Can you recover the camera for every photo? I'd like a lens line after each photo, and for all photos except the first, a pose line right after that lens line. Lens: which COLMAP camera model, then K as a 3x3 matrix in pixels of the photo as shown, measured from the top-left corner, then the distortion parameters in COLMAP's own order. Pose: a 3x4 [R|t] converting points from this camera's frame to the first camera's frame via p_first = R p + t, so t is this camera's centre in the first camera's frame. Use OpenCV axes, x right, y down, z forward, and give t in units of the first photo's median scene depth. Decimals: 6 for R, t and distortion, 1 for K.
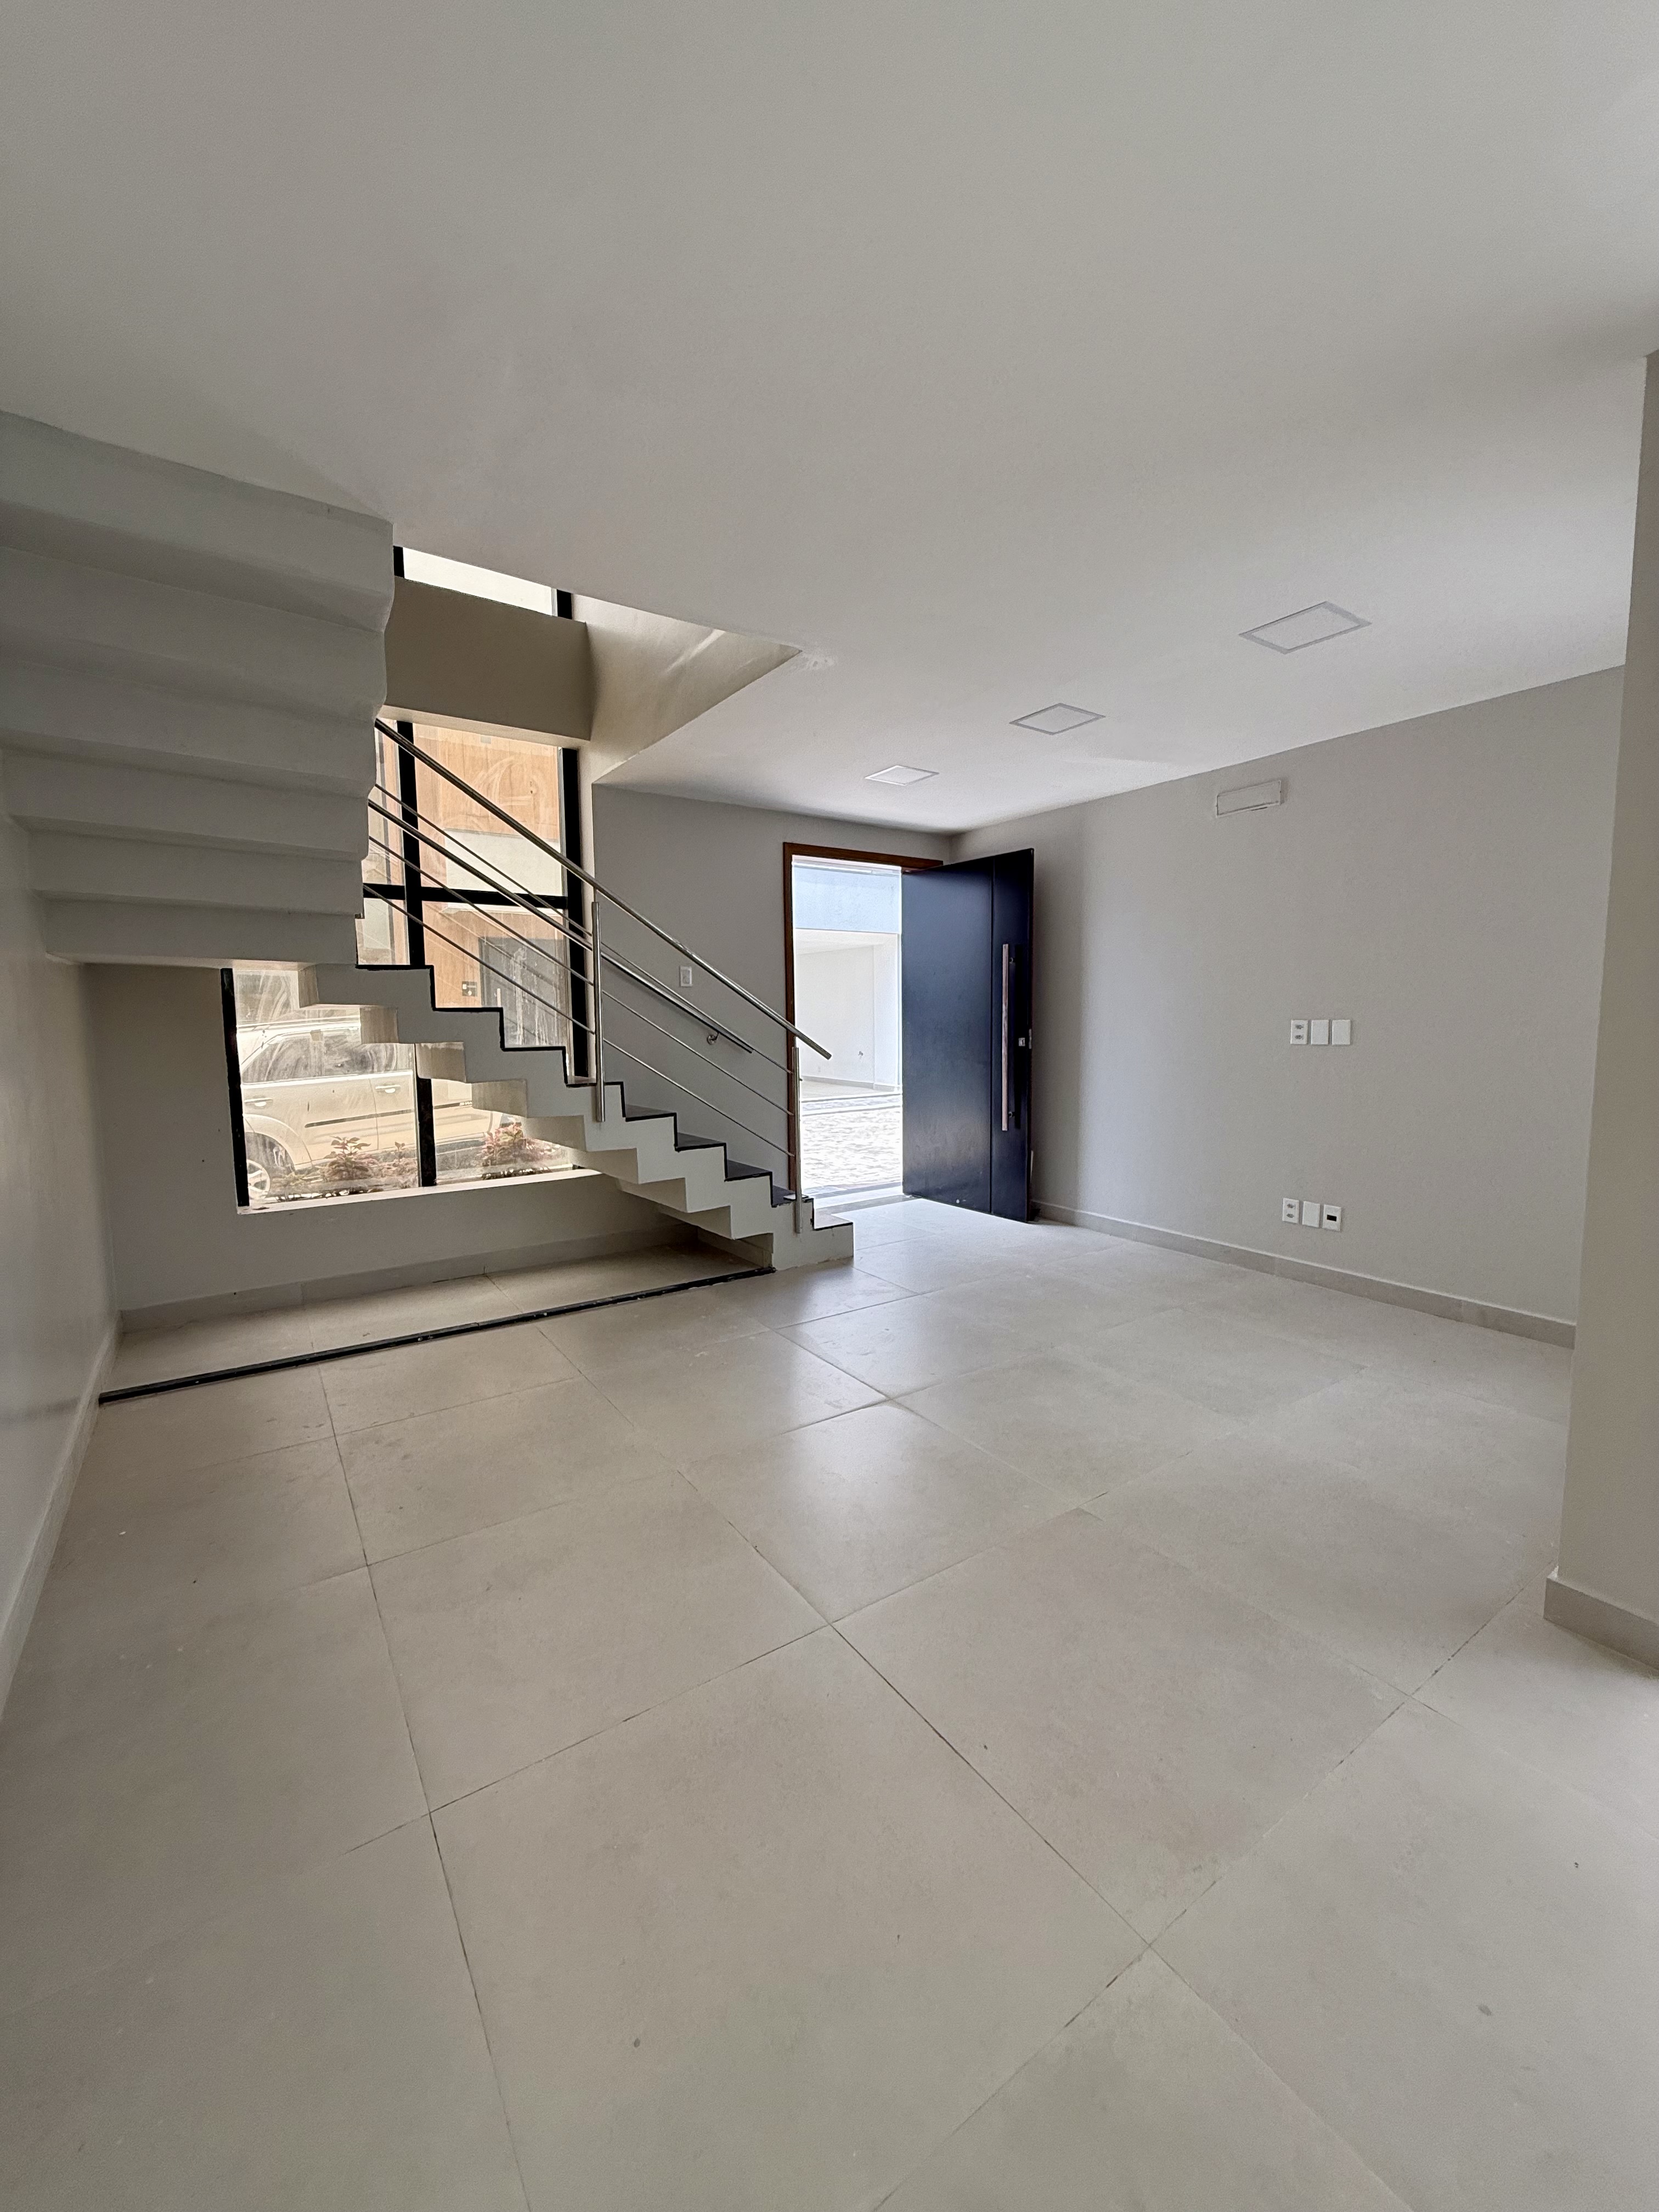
lens RADIAL K [[880.0, 0, 829.5], [0, 880.0, 1106.0], [0, 0, 1]] dist [0.014055, -0.000189]
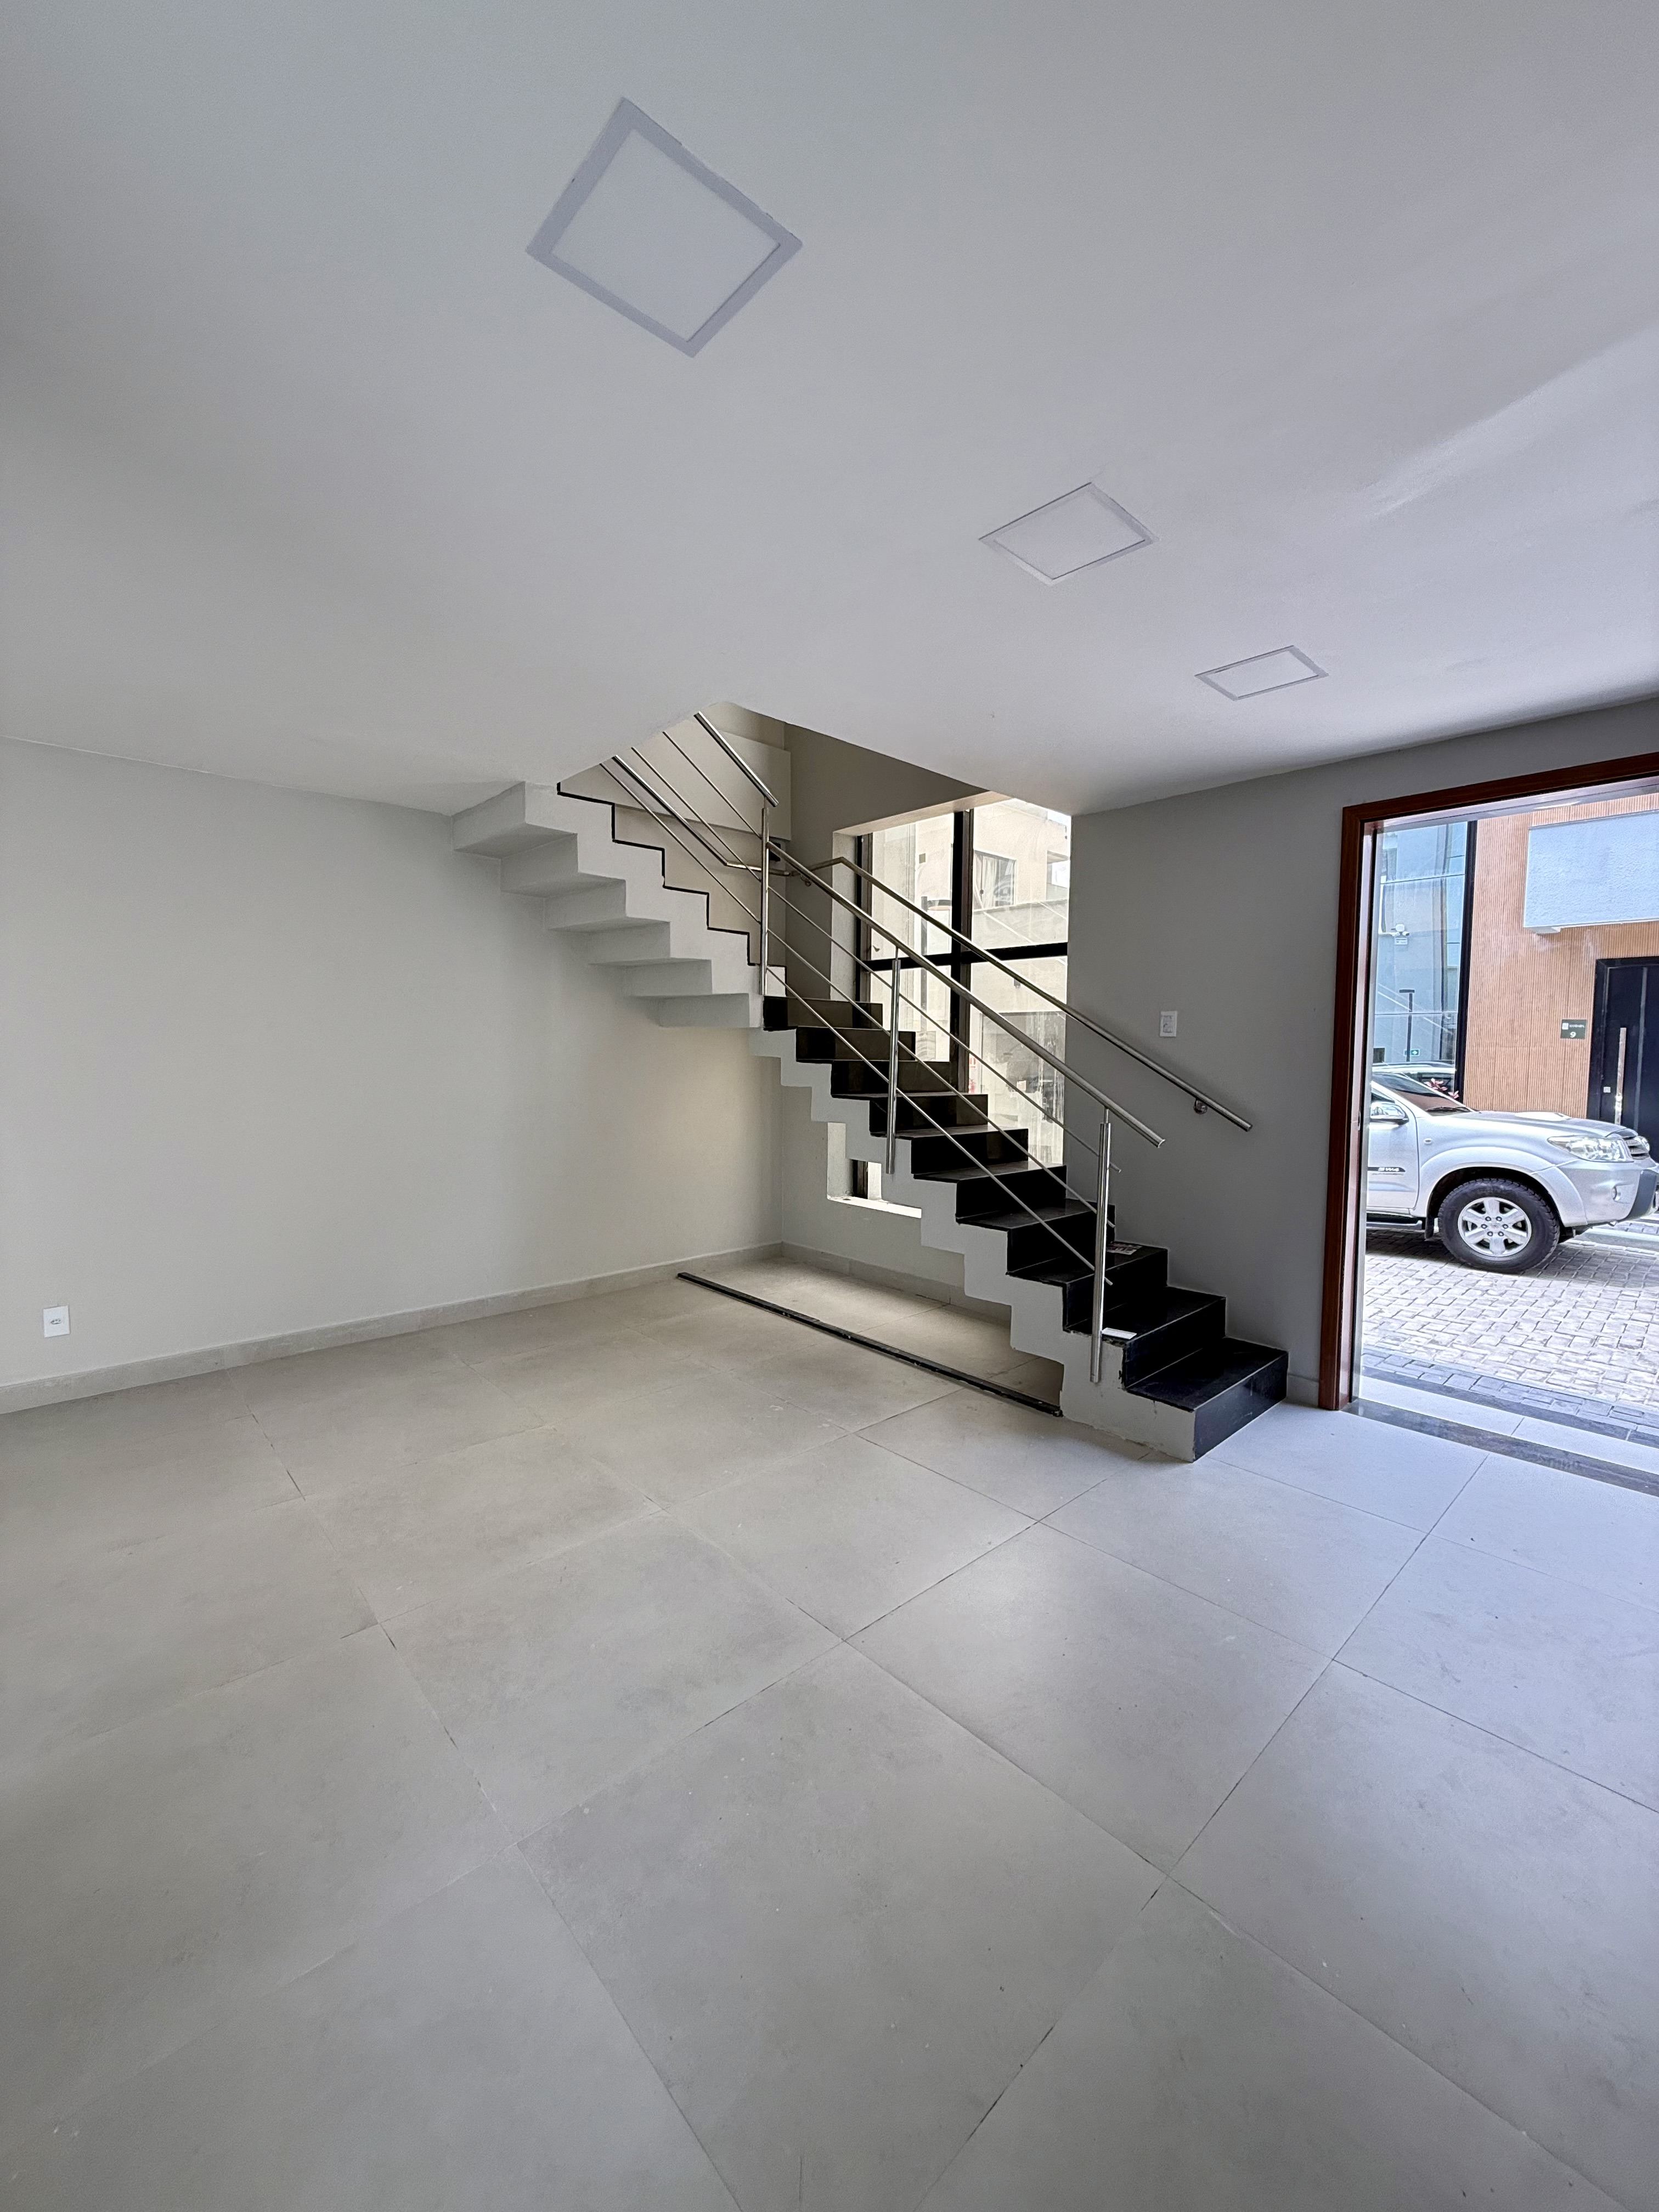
lens RADIAL K [[880.0, 0, 829.5], [0, 880.0, 1106.0], [0, 0, 1]] dist [0.014055, -0.000189]
pose [[0.139616, 0.072755, -0.987529, 0.661477], [-0.118558, 0.991351, 0.056275, -0.098898], [0.983083, 0.109223, 0.147034, 0.688163]]
